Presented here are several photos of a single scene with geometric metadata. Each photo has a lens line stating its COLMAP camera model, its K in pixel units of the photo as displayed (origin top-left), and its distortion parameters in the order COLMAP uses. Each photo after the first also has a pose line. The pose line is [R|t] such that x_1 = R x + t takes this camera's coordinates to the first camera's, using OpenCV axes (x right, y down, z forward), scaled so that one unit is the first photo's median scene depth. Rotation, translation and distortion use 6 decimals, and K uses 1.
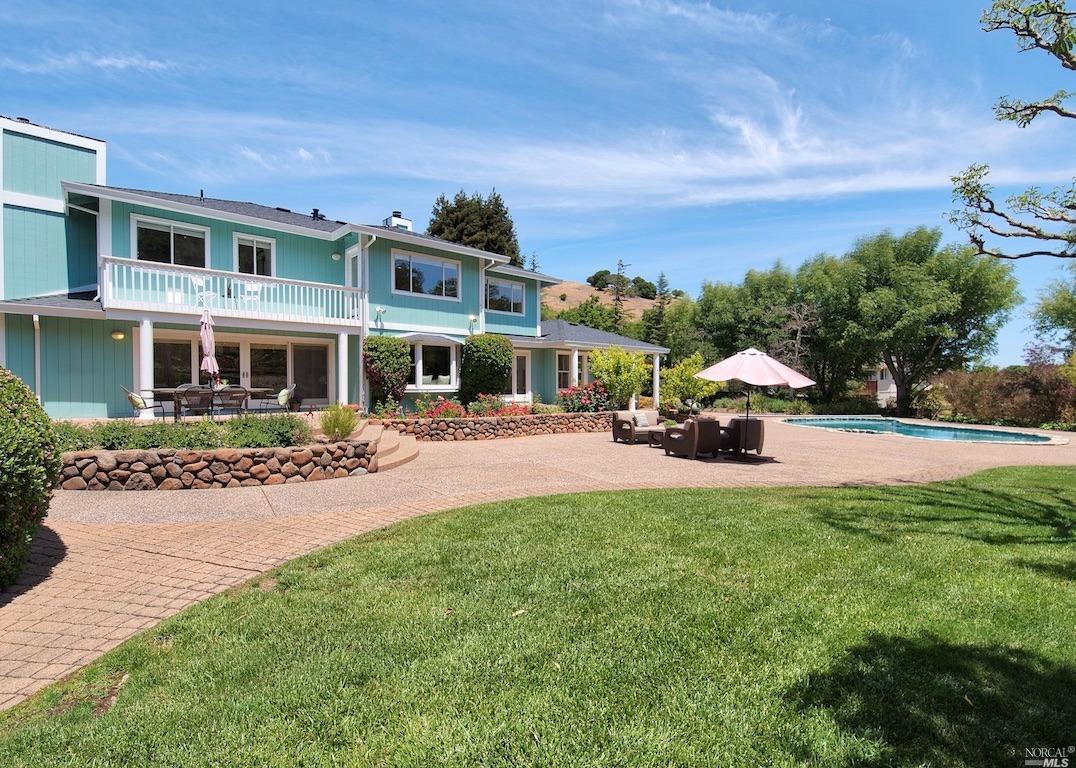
lens RADIAL K [[512.3, 0, 528.7], [0, 512.3, 384.2], [0, 0, 1]] dist [-0.008617, 0.000566]
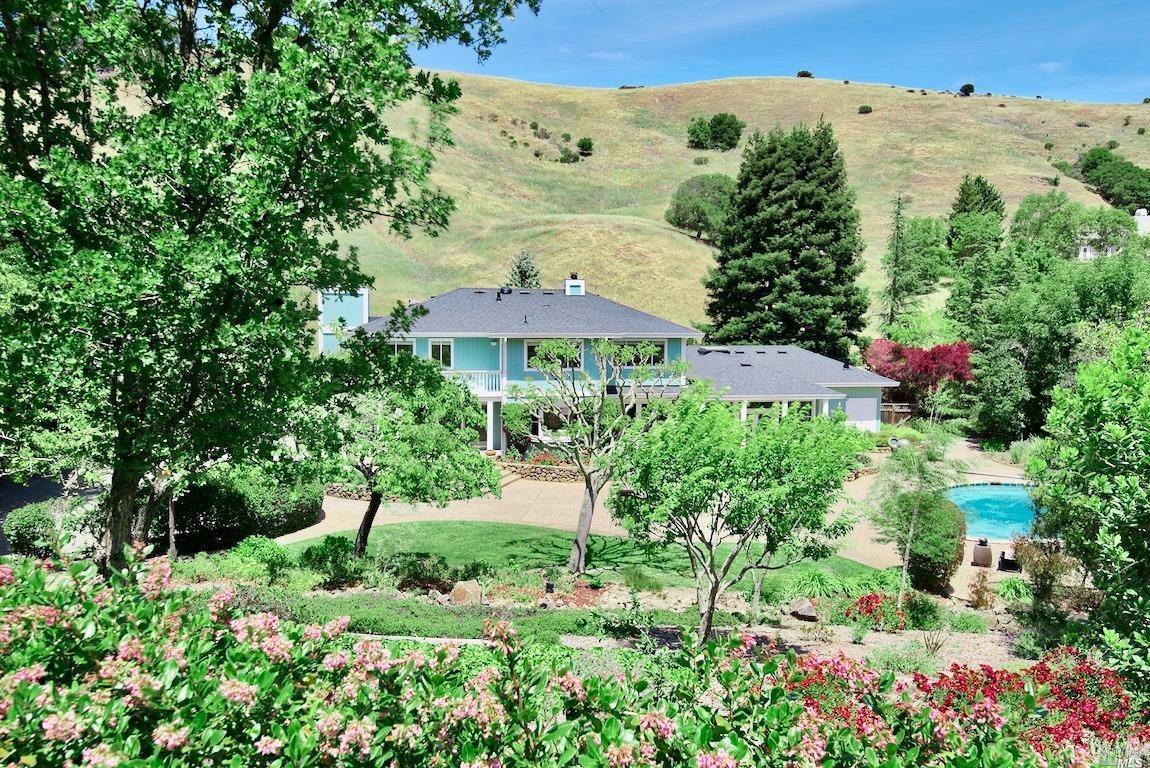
lens RADIAL K [[963.8, 0, 584.1], [0, 963.8, 394.4], [0, 0, 1]] dist [0.094415, 0.018129]
pose [[0.836850, 0.064298, -0.543644, 1.288396], [-0.011446, 0.994916, 0.100051, -0.371988], [0.547313, -0.077506, 0.833331, -1.105201]]
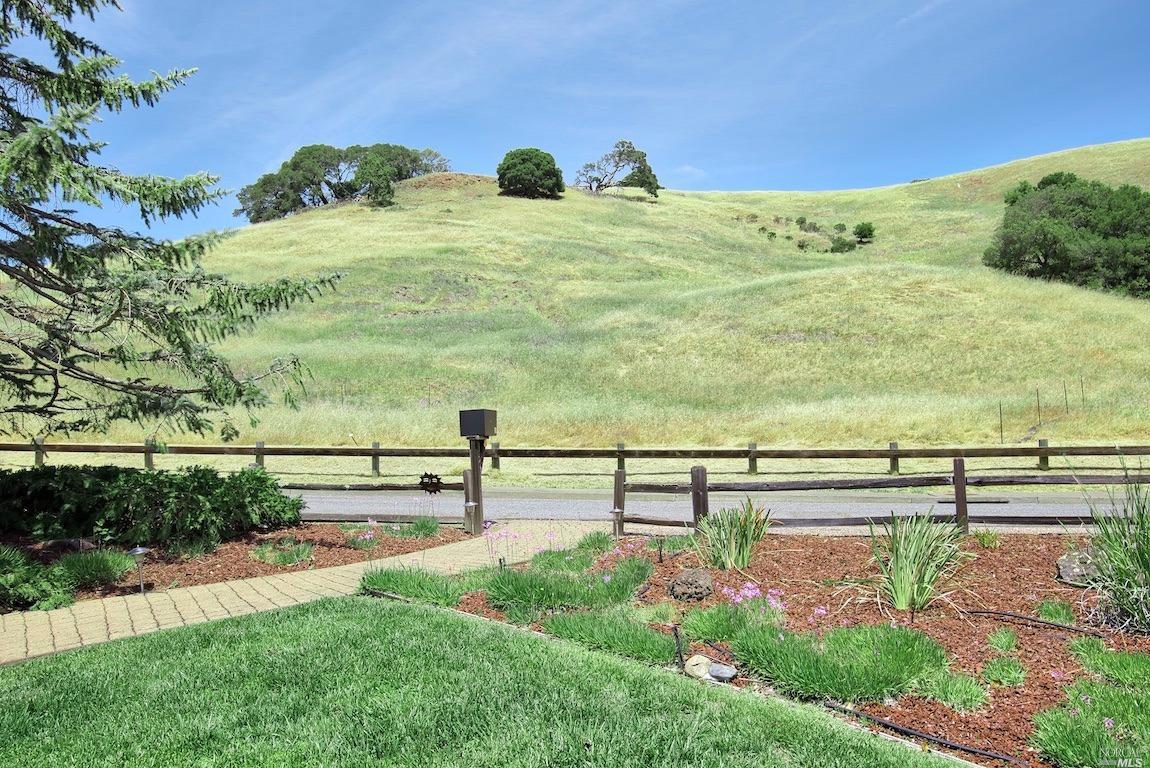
lens RADIAL K [[942.3, 0, 572.6], [0, 942.3, 389.3], [0, 0, 1]] dist [0.077170, 0.008046]
pose [[0.624381, -0.049114, -0.779575, -0.734888], [0.008845, 0.998402, -0.055815, -0.016174], [0.781070, 0.027955, 0.623817, 2.425946]]
